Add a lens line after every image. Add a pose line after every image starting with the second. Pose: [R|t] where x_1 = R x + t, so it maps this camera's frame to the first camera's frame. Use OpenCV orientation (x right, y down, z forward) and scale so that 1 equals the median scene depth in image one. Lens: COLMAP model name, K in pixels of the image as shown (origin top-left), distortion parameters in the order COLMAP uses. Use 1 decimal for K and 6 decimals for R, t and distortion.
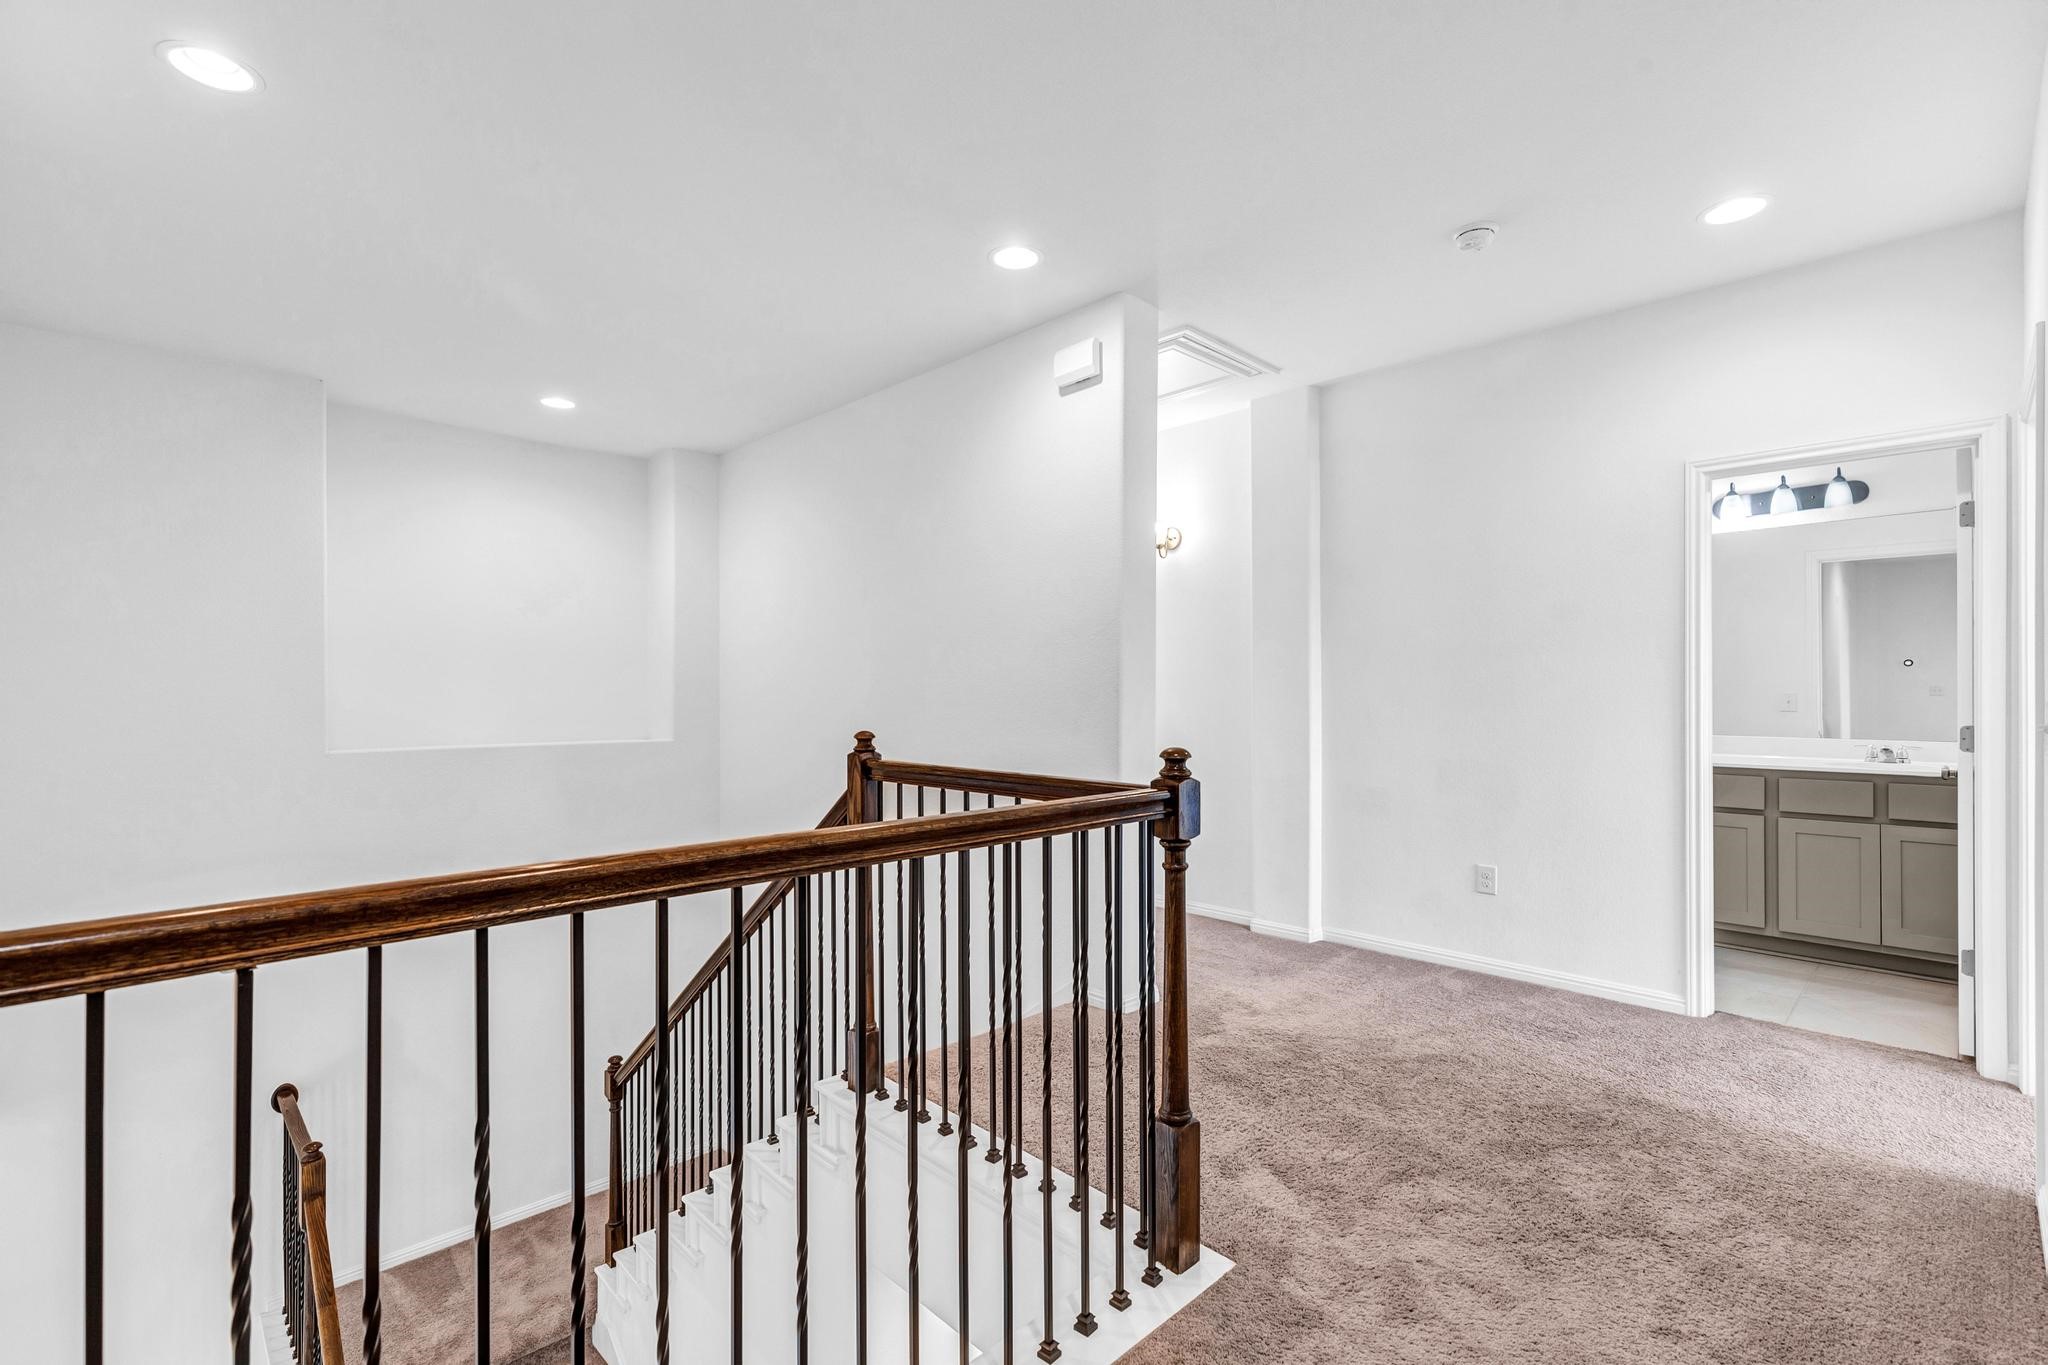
lens RADIAL K [[924.9, 0, 1019.8], [0, 924.9, 691.1], [0, 0, 1]] dist [0.009621, -0.001045]
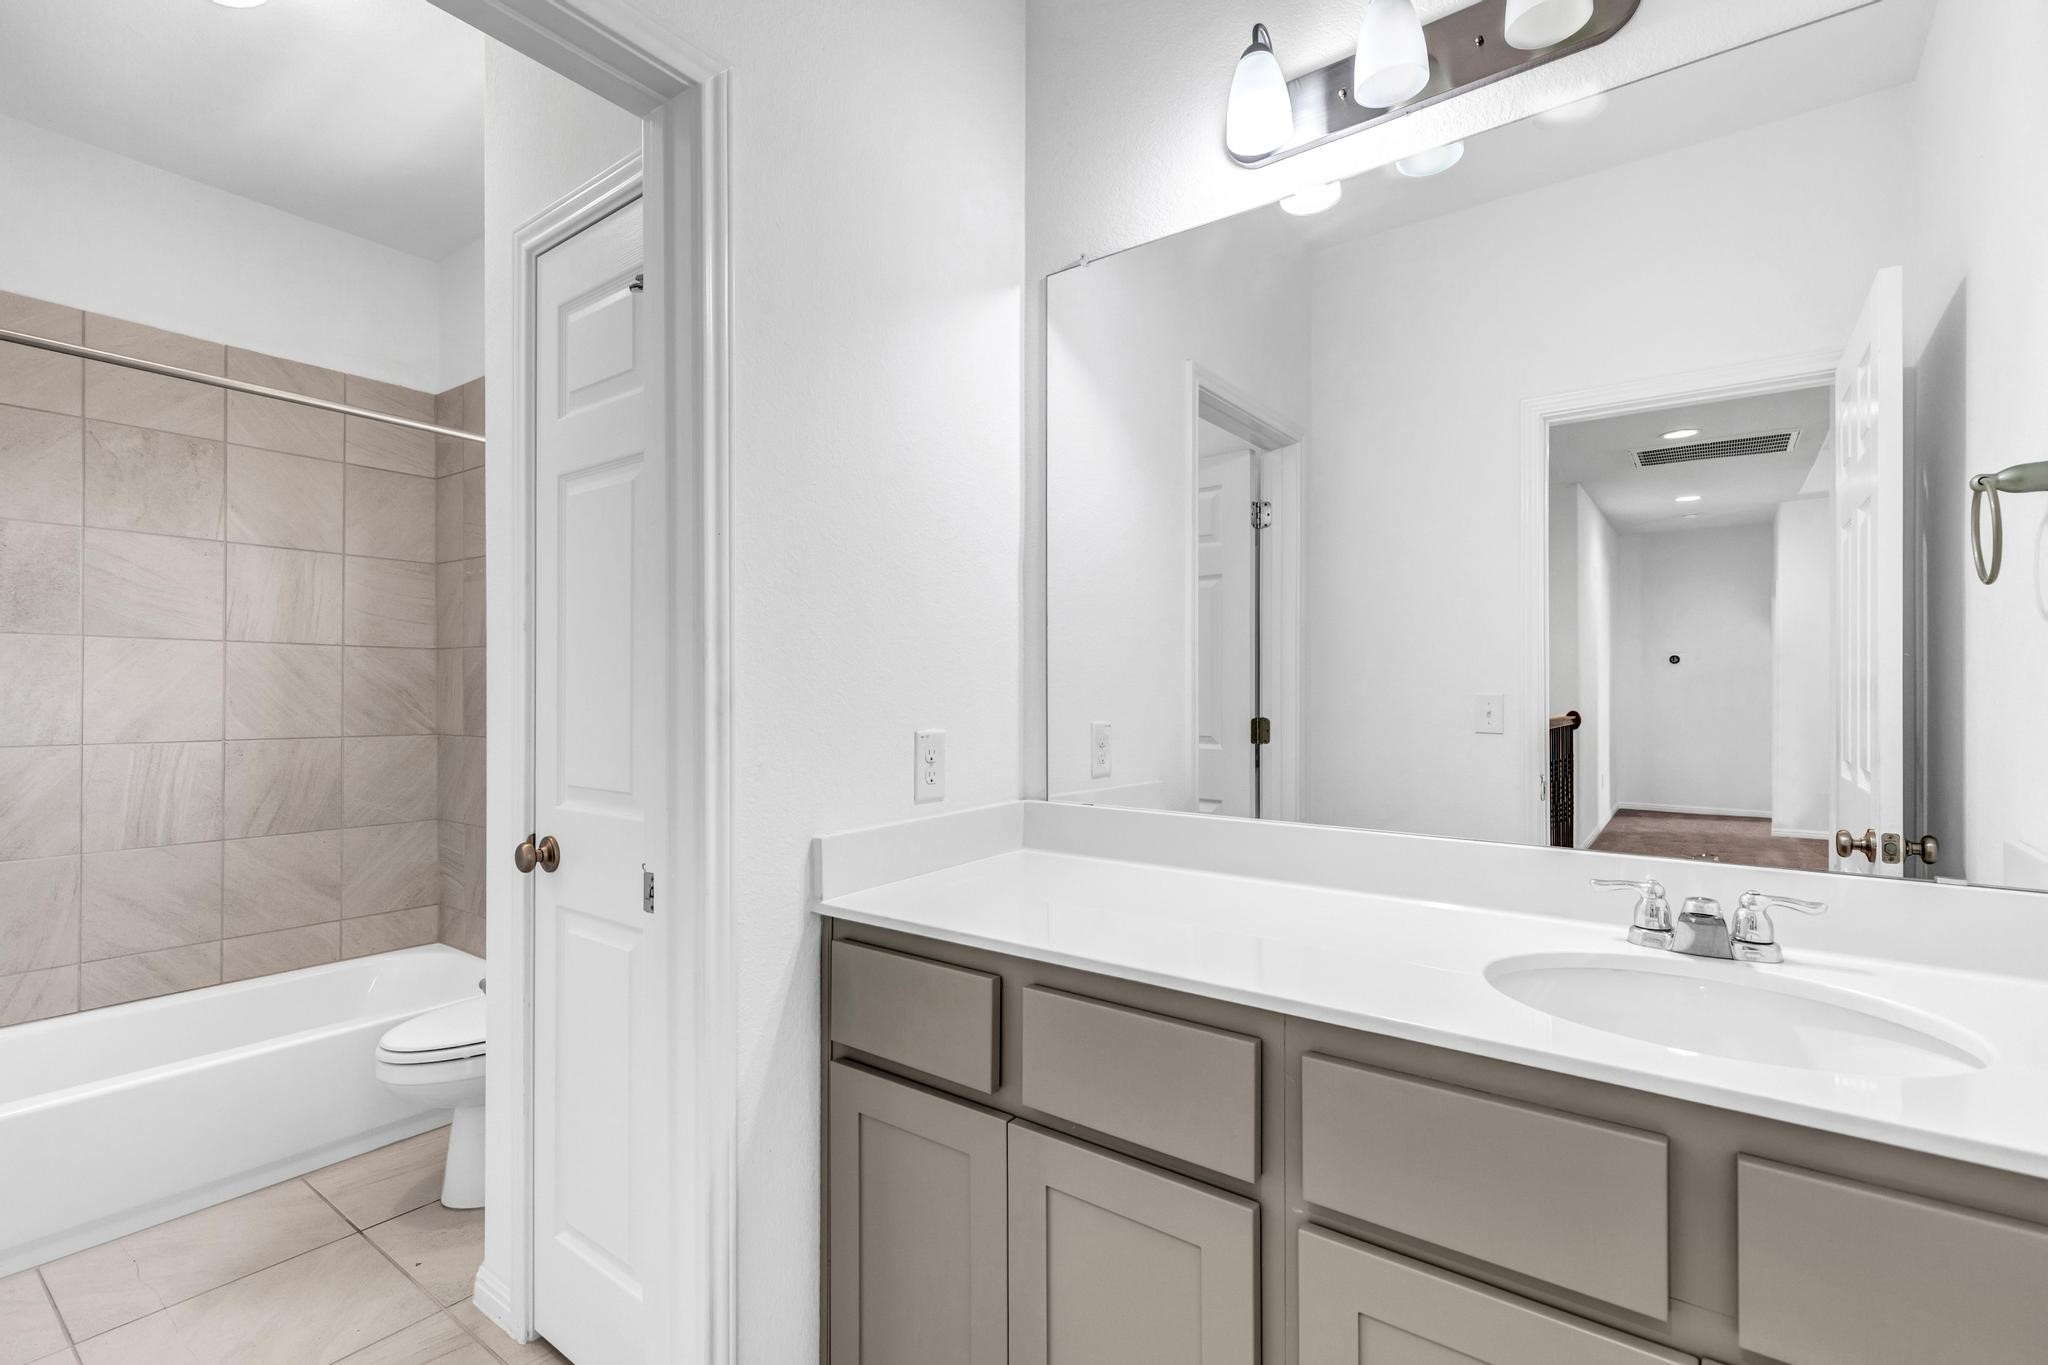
lens RADIAL K [[924.9, 0, 1025.9], [0, 924.9, 686.0], [0, 0, 1]] dist [0.009621, -0.001045]
pose [[0.985370, 0.002713, 0.170409, 0.704131], [-0.002248, 0.999993, -0.002924, 0.003617], [-0.170416, 0.002498, 0.985369, 0.779751]]
